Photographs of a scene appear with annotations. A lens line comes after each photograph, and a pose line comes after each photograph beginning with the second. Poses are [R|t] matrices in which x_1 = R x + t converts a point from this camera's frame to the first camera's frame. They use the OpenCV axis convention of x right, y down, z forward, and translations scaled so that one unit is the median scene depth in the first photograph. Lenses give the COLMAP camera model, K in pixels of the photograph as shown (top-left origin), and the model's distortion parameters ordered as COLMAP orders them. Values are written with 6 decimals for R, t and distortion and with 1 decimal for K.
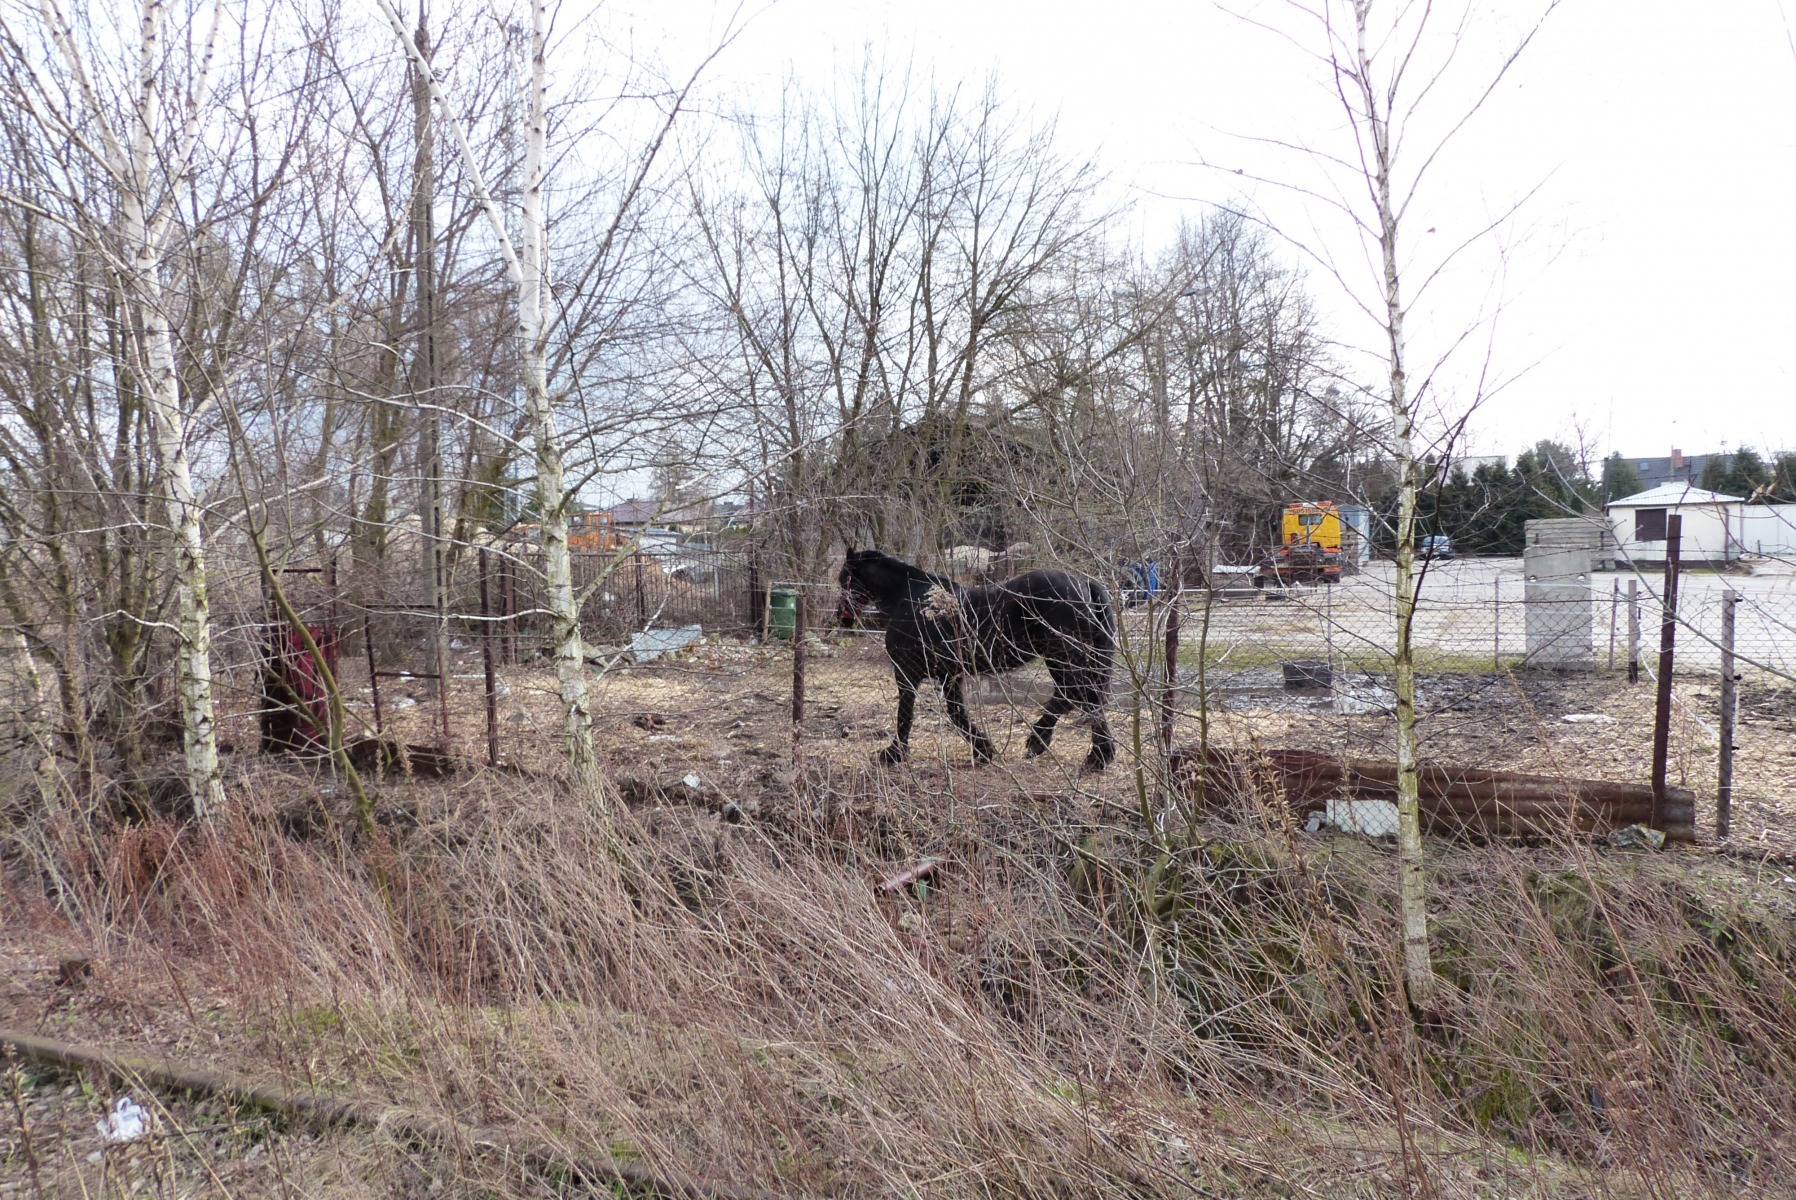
lens RADIAL K [[1359.8, 0, 900.9], [0, 1359.8, 587.5], [0, 0, 1]] dist [-0.004927, 0.003649]
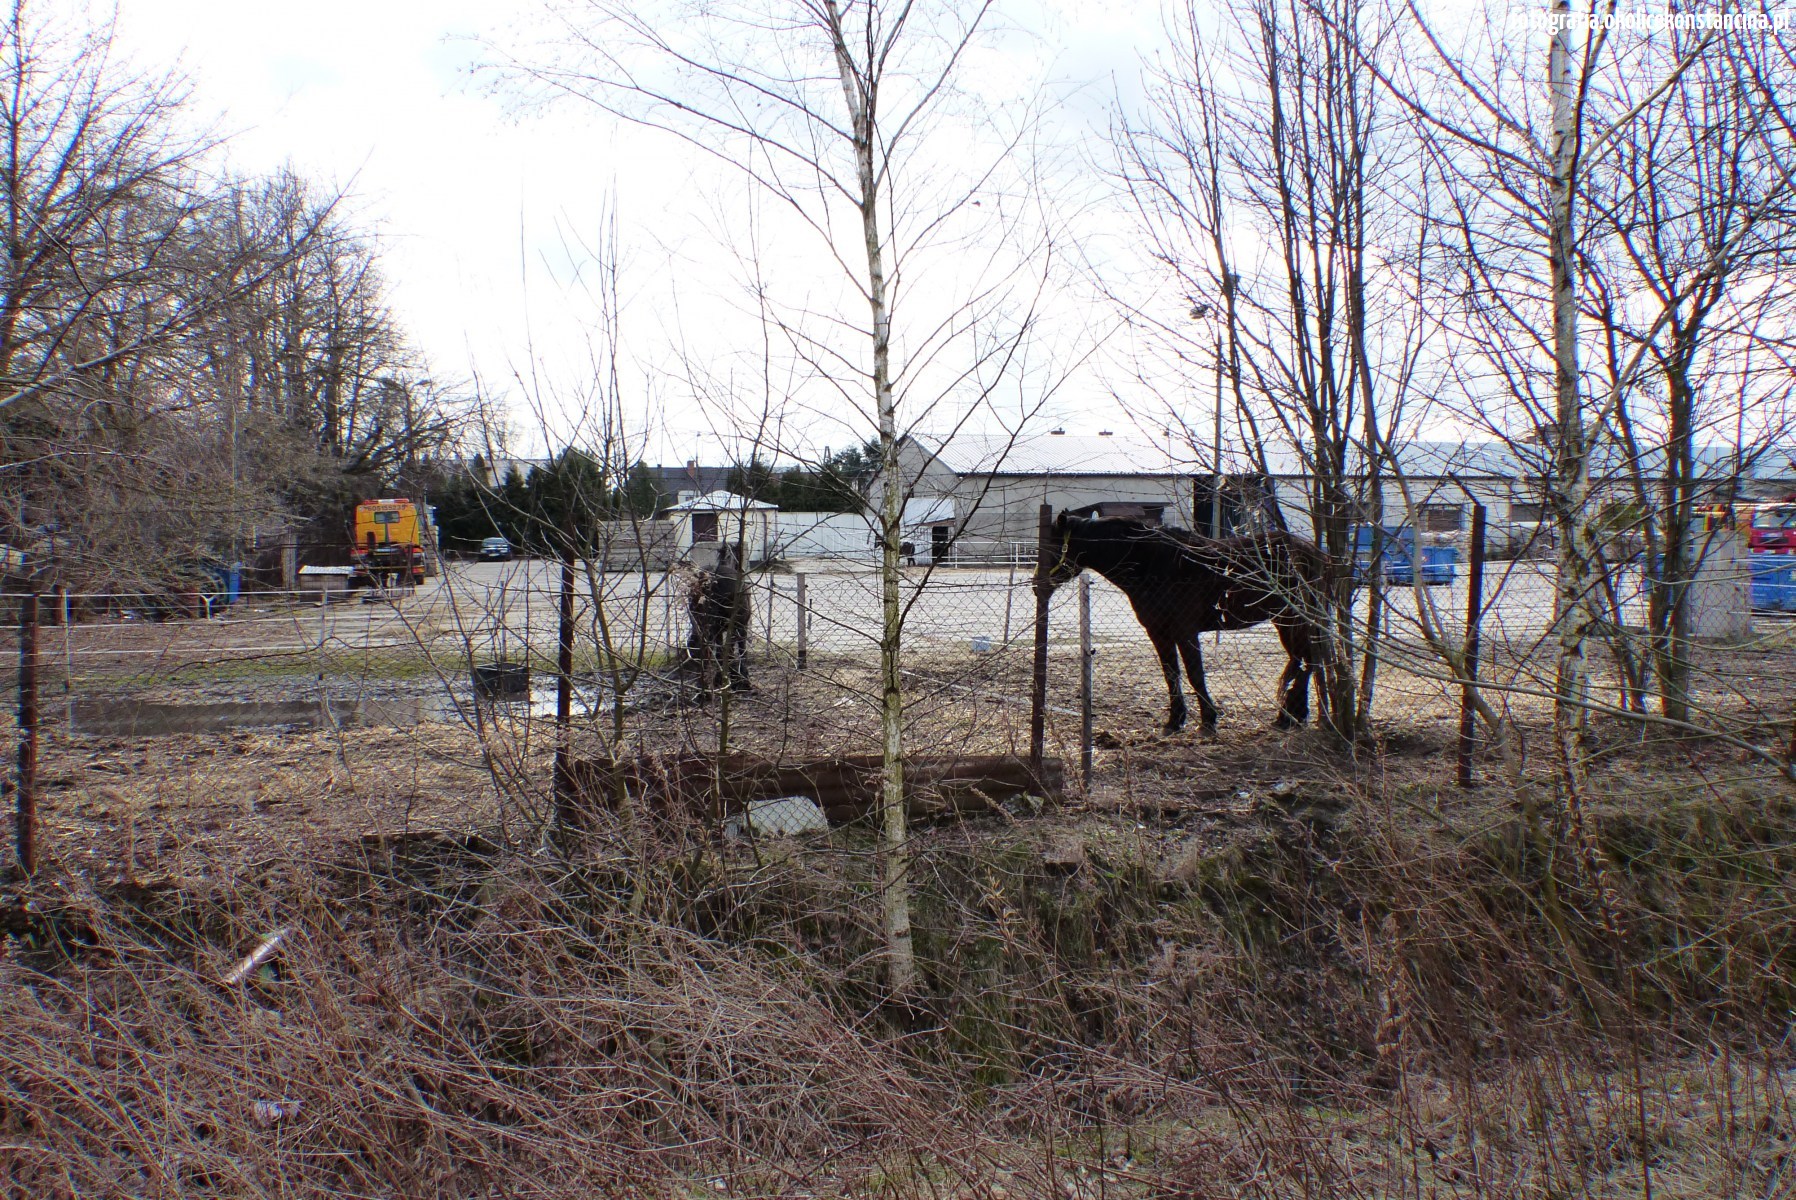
lens RADIAL K [[1406.6, 0, 898.2], [0, 1406.6, 587.1], [0, 0, 1]] dist [0.005172, 0.002535]
pose [[0.777417, -0.011957, 0.628872, -0.044467], [0.014028, 0.999900, 0.001669, 0.001779], [-0.628830, 0.007524, 0.777507, 0.038454]]
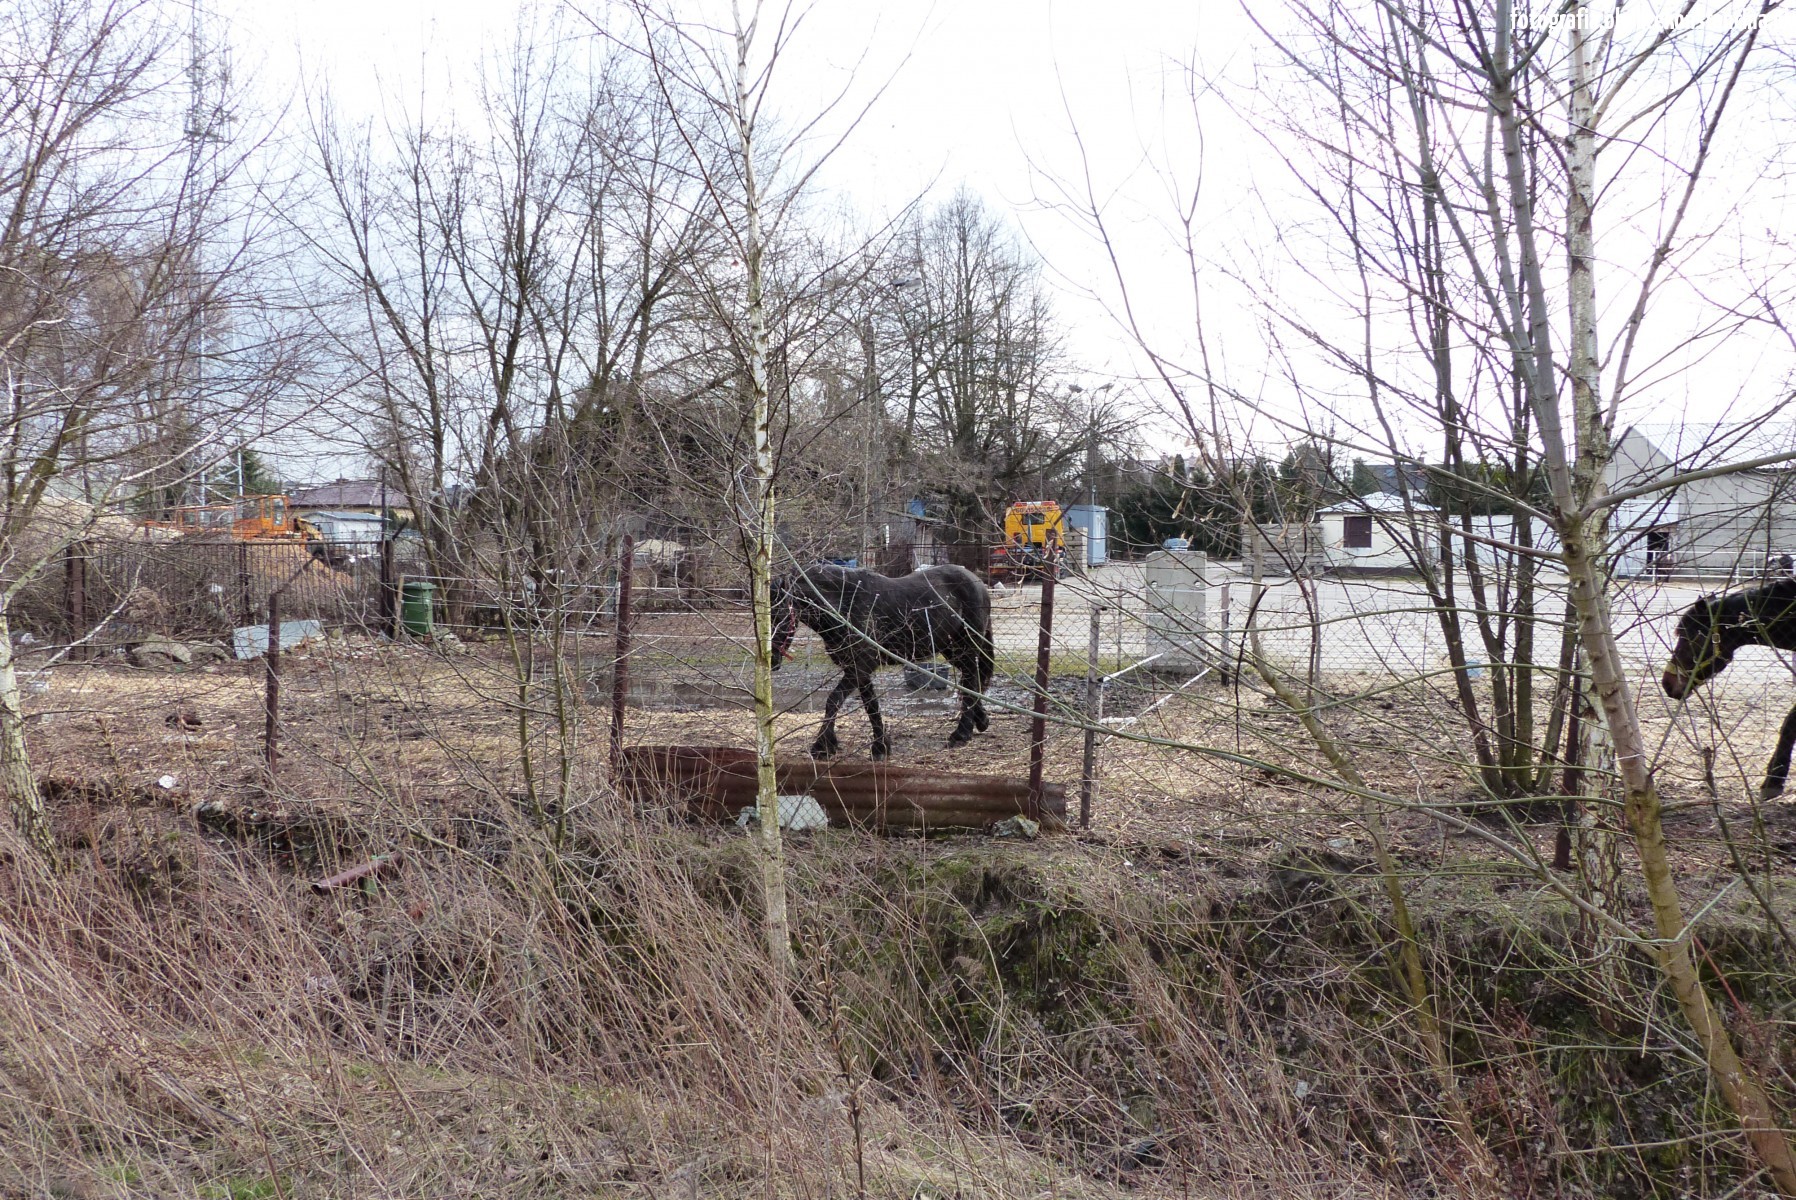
lens RADIAL K [[1447.3, 0, 898.8], [0, 1447.3, 589.1], [0, 0, 1]] dist [-0.005794, -0.002357]
pose [[0.987094, 0.014419, 0.159489, 0.051280], [-0.015100, 0.999881, 0.003057, -0.001462], [-0.159426, -0.005425, 0.987195, -0.023520]]
